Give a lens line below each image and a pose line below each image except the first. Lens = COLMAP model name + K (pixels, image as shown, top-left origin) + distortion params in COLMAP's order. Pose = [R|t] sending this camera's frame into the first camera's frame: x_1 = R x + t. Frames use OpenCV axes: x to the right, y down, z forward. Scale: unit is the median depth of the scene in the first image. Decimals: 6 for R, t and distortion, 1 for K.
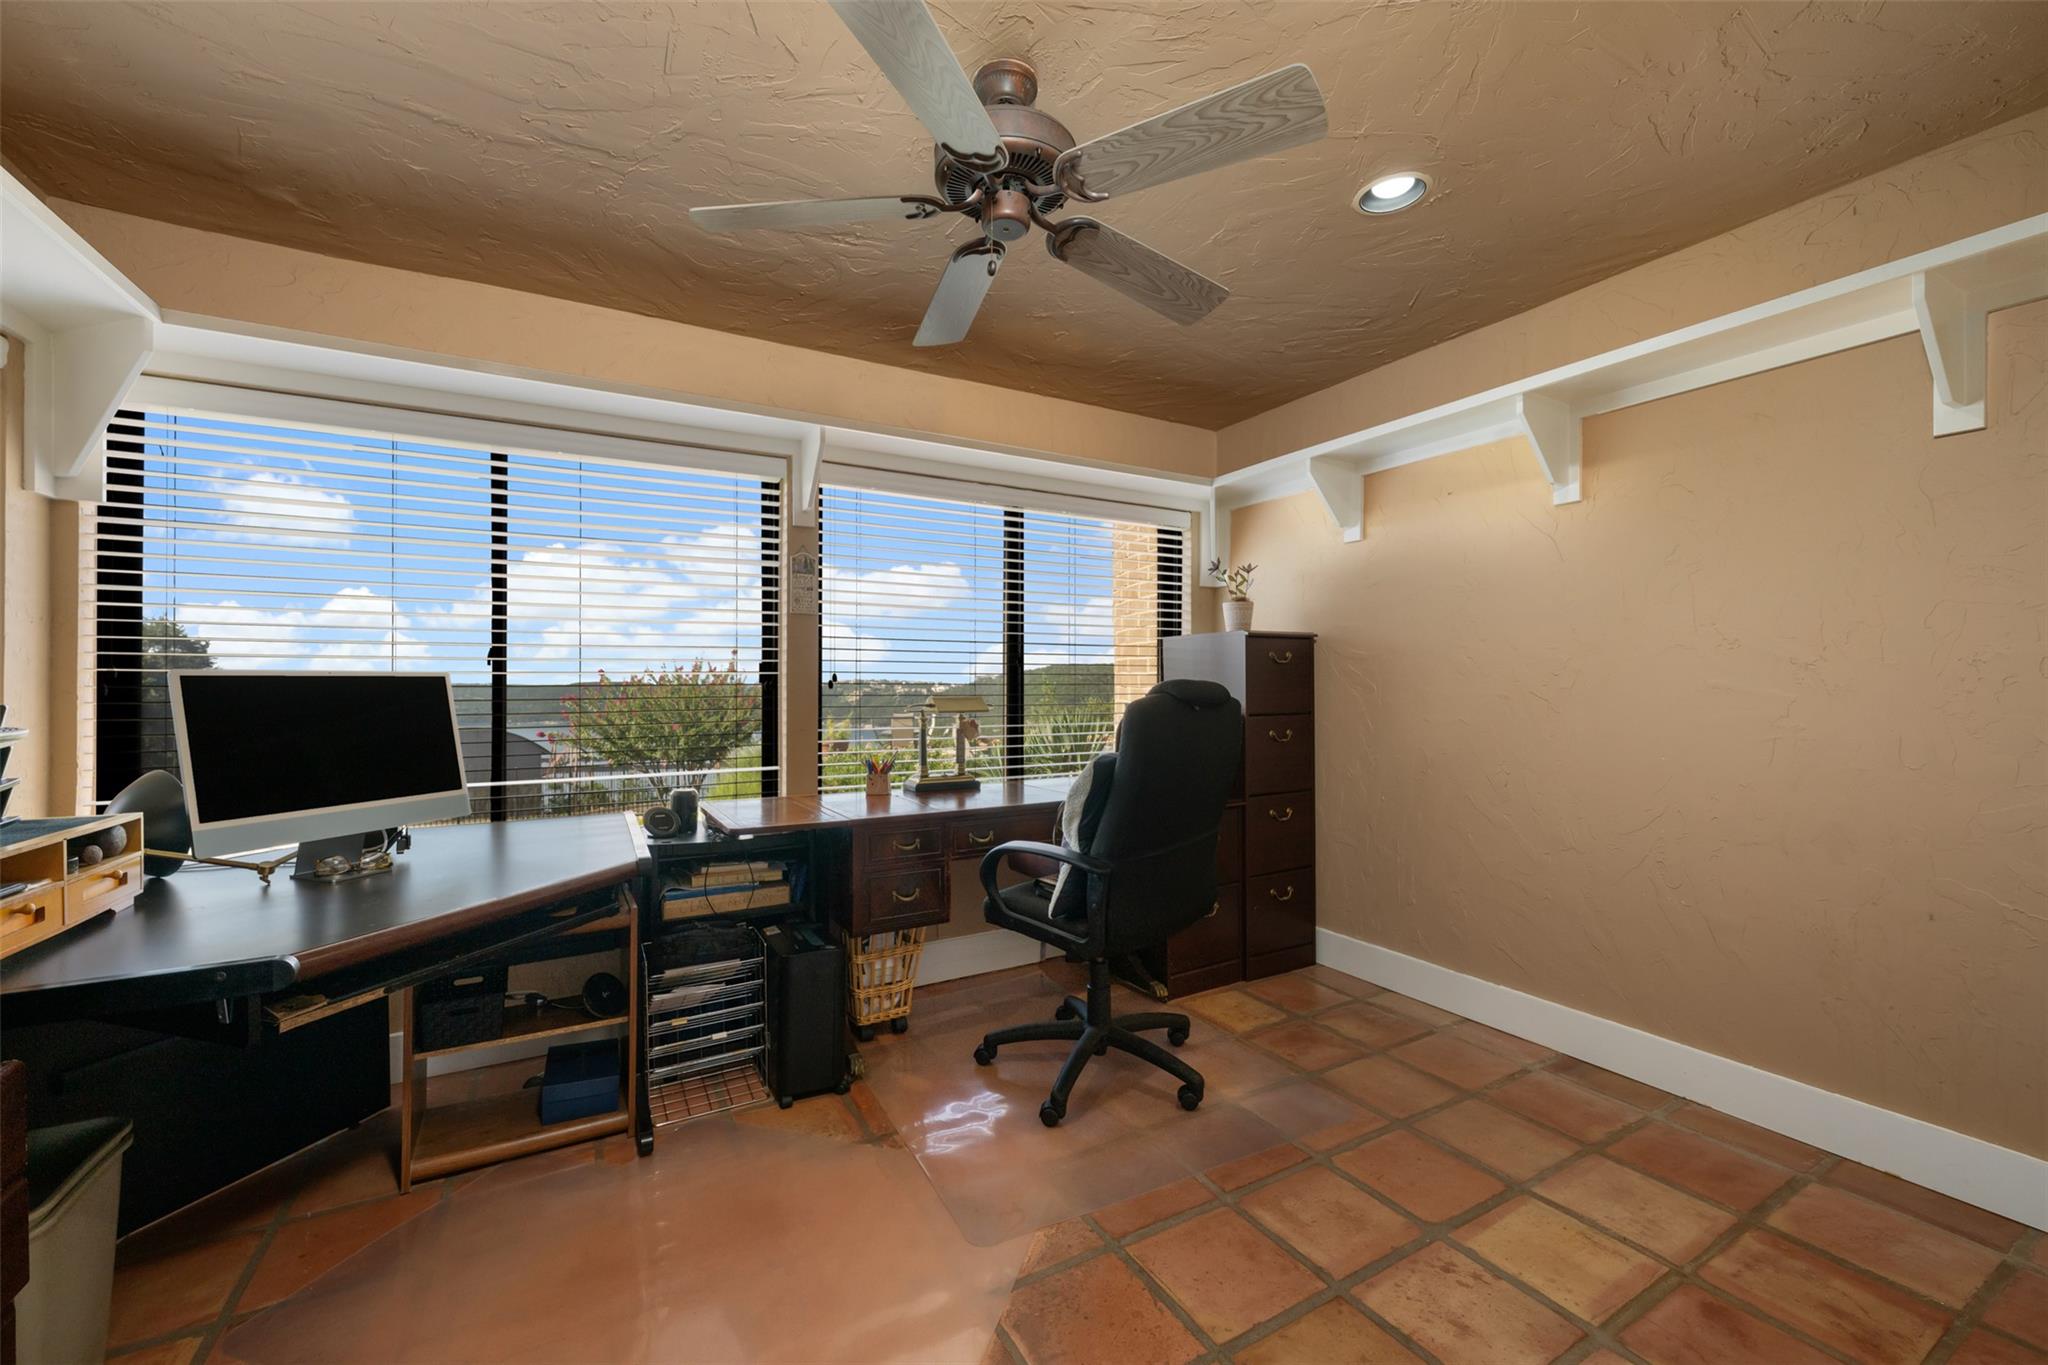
lens RADIAL K [[806.5, 0, 1008.0], [0, 806.5, 680.6], [0, 0, 1]] dist [0.001661, 0.000238]
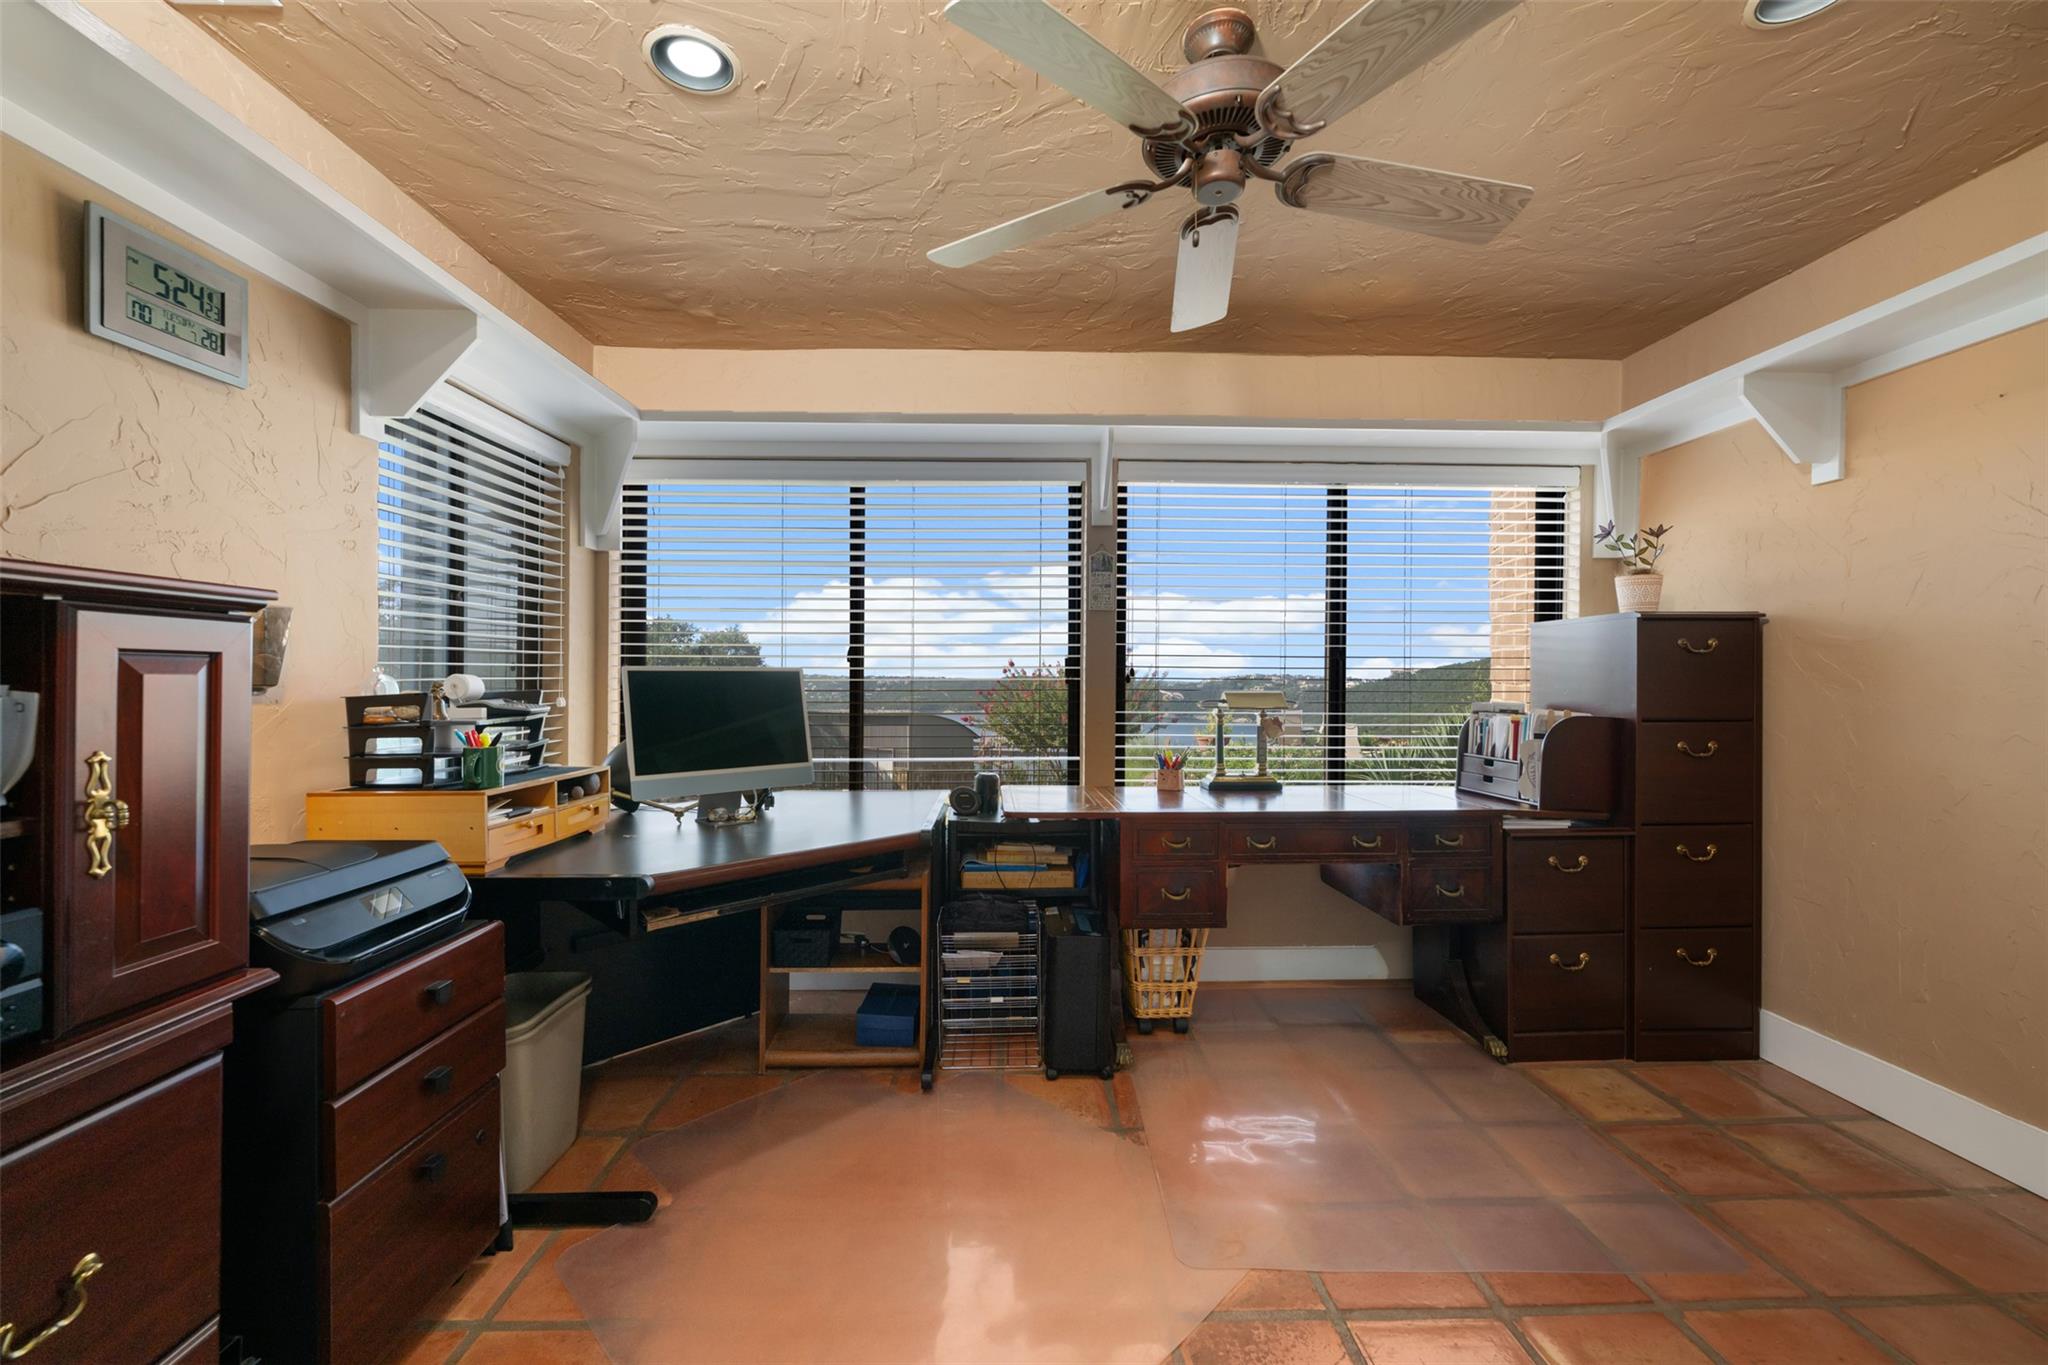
lens RADIAL K [[806.5, 0, 1019.0], [0, 806.5, 679.8], [0, 0, 1]] dist [0.001661, 0.000238]
pose [[0.888386, 0.003905, -0.459081, 0.151947], [-0.001659, 0.999985, 0.005294, 0.000952], [0.459095, -0.003941, 0.888378, 0.040199]]
